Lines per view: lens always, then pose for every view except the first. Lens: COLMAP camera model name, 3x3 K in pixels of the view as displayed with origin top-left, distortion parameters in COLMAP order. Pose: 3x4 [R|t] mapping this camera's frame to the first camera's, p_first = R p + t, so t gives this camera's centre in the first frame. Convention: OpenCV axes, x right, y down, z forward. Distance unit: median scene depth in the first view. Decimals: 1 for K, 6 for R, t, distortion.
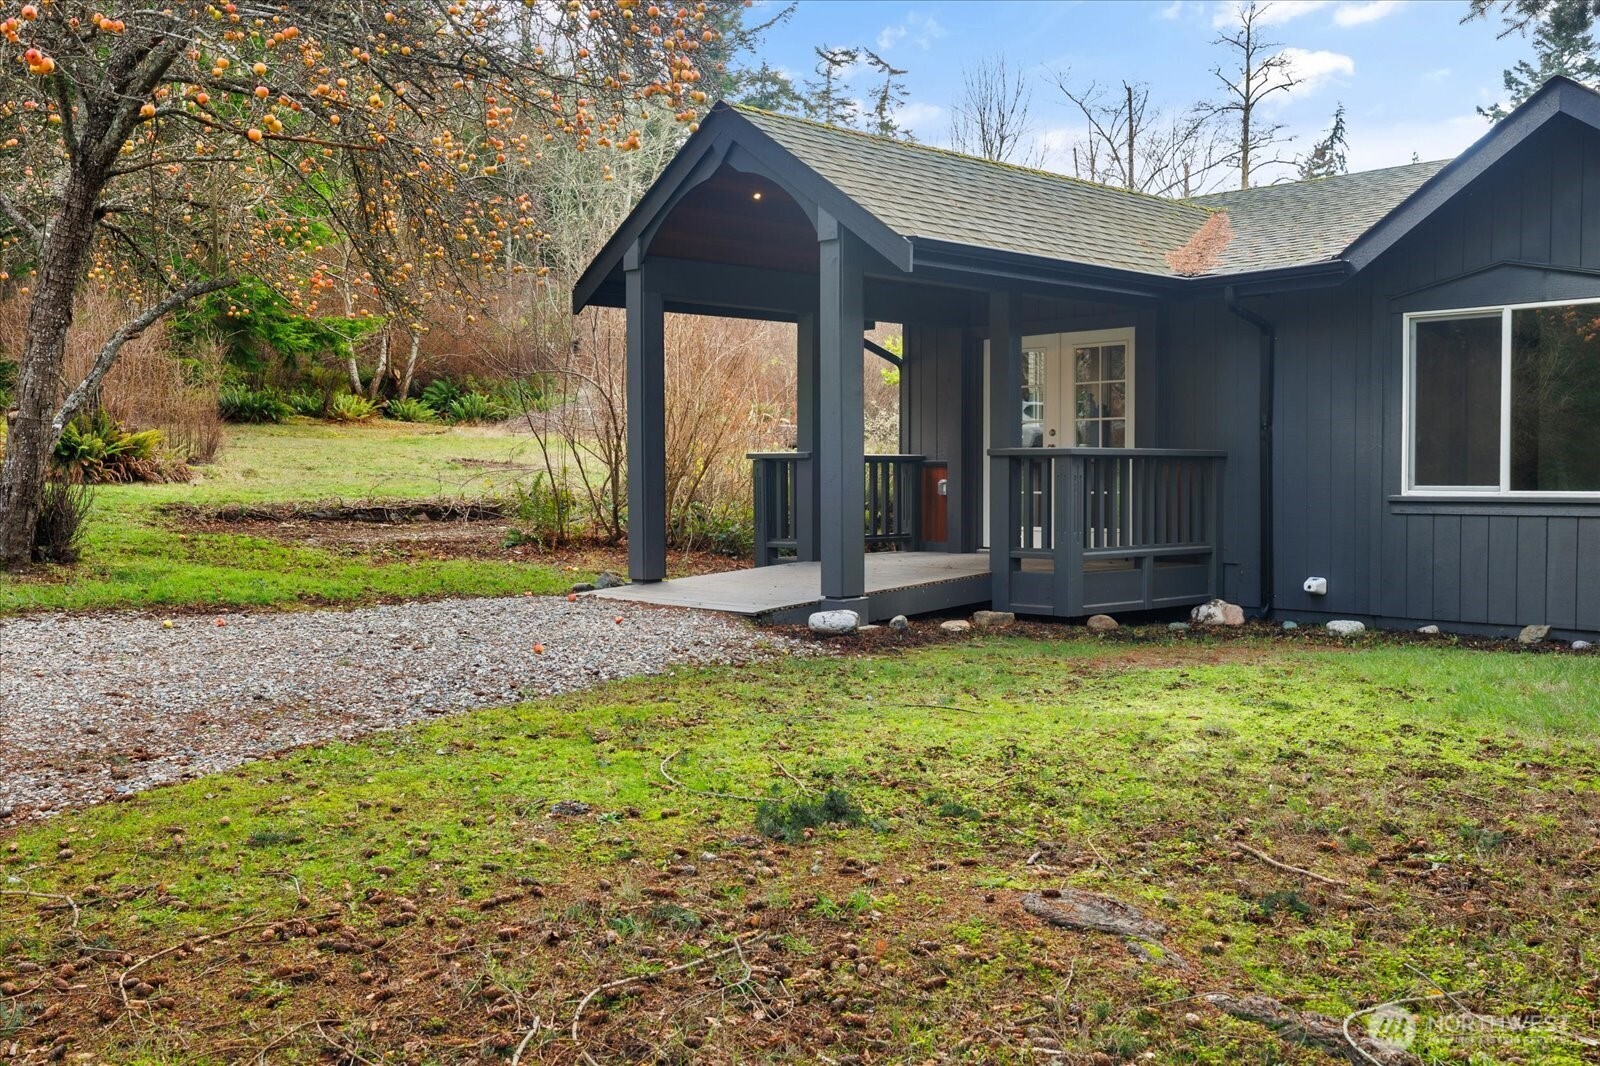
lens RADIAL K [[1509.7, 0, 800.0], [0, 1509.7, 533.0], [0, 0, 1]] dist [0.011852, 0.010038]
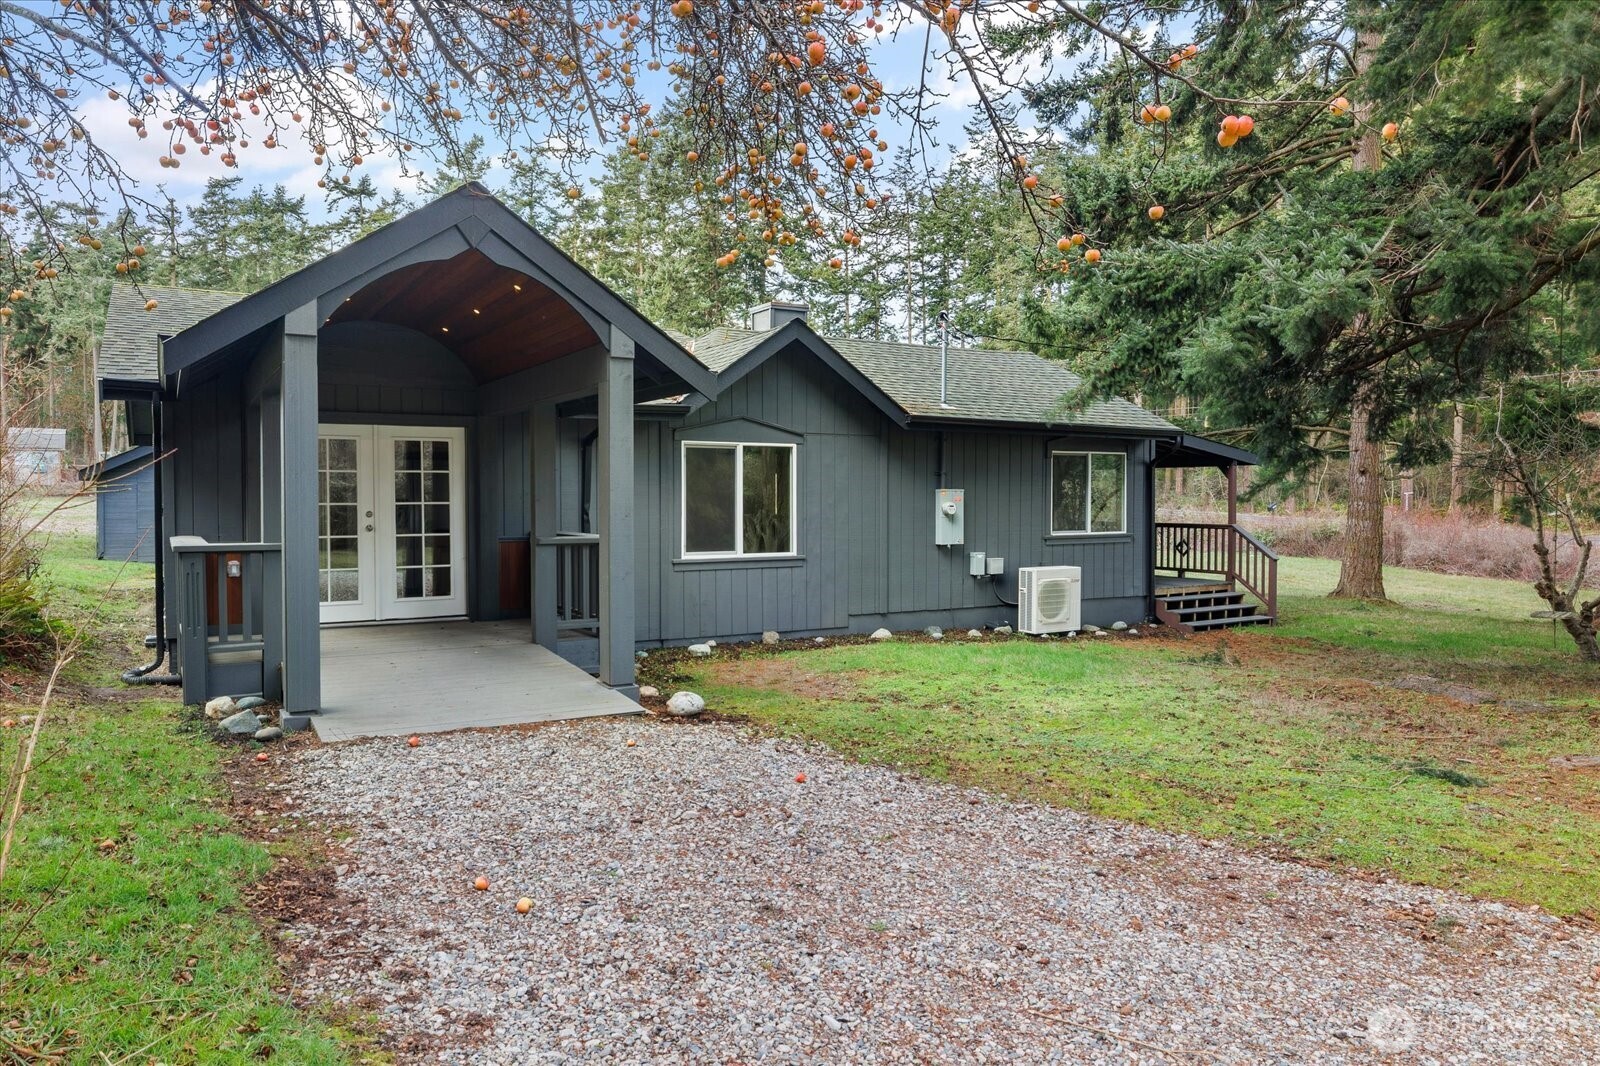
lens RADIAL K [[1125.2, 0, 800.0], [0, 1125.2, 533.0], [0, 0, 1]] dist [0.006885, 0.000811]
pose [[0.230084, -0.028018, 0.972767, -0.703521], [0.042717, 0.998913, 0.018667, -0.069574], [-0.972233, 0.037259, 0.231031, 0.637278]]
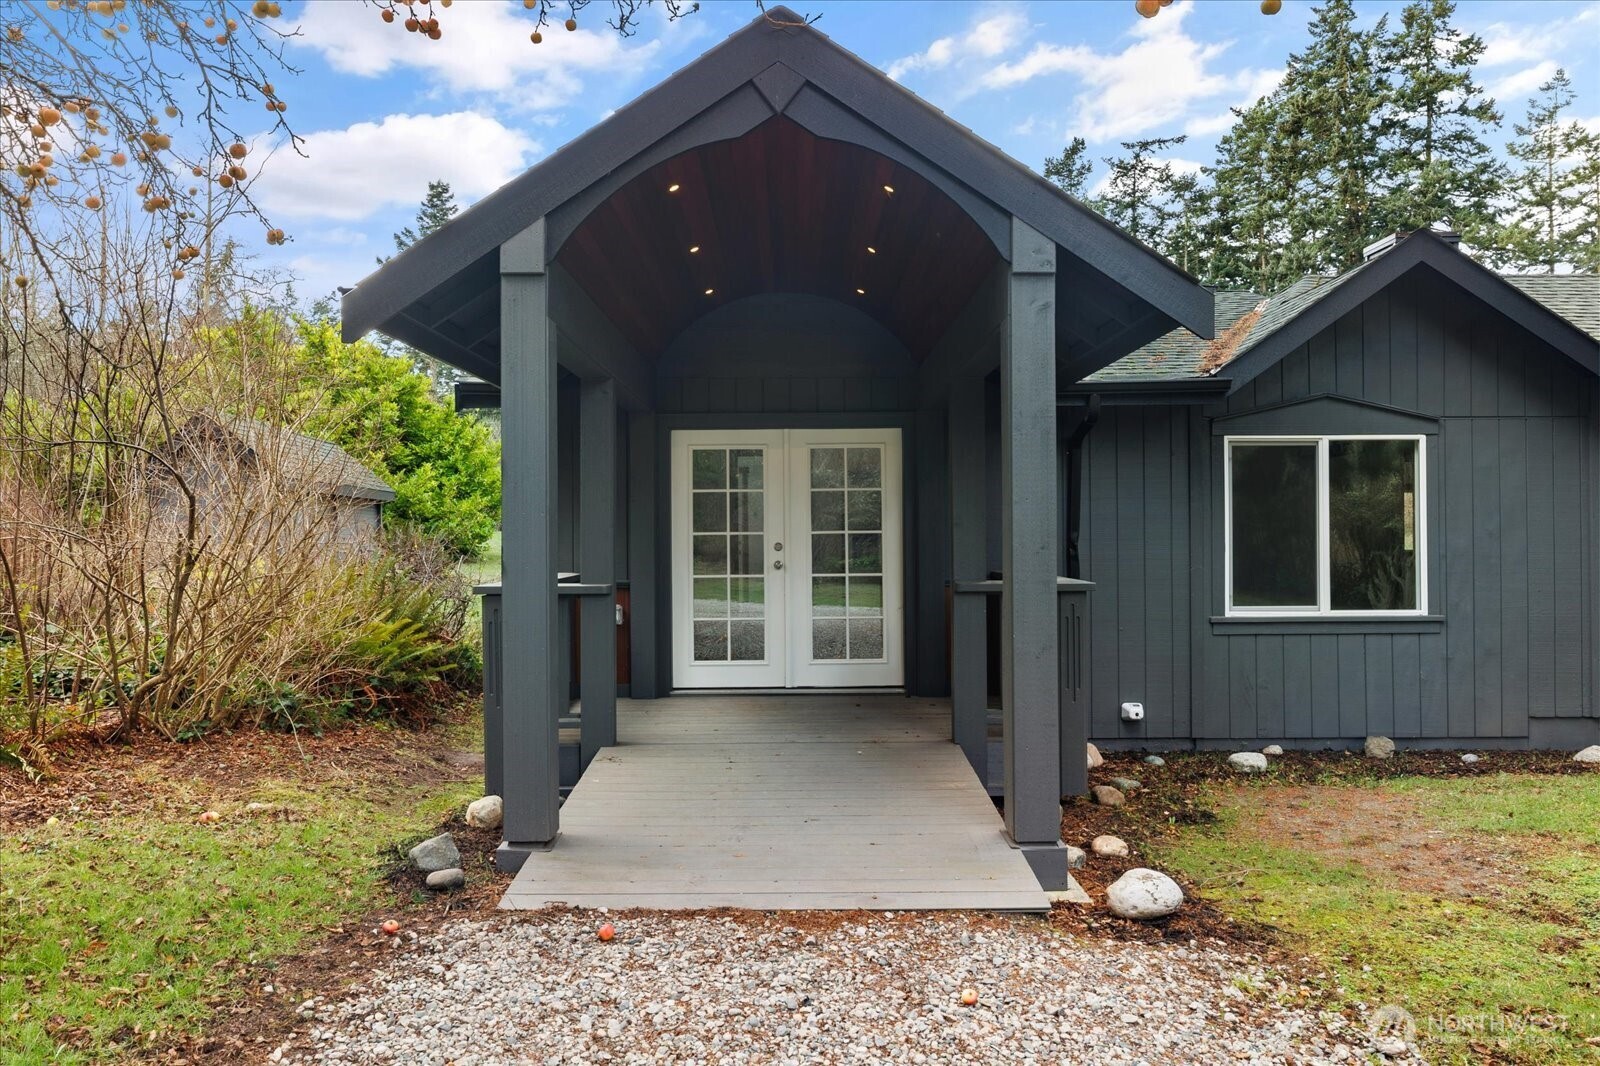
lens RADIAL K [[1217.8, 0, 774.9], [0, 1217.8, 524.5], [0, 0, 1]] dist [-0.049406, 0.071177]
pose [[0.693238, 0.005066, 0.720691, -0.398934], [0.035514, 0.998520, -0.041180, -0.065178], [-0.719833, 0.054142, 0.692032, 0.676098]]
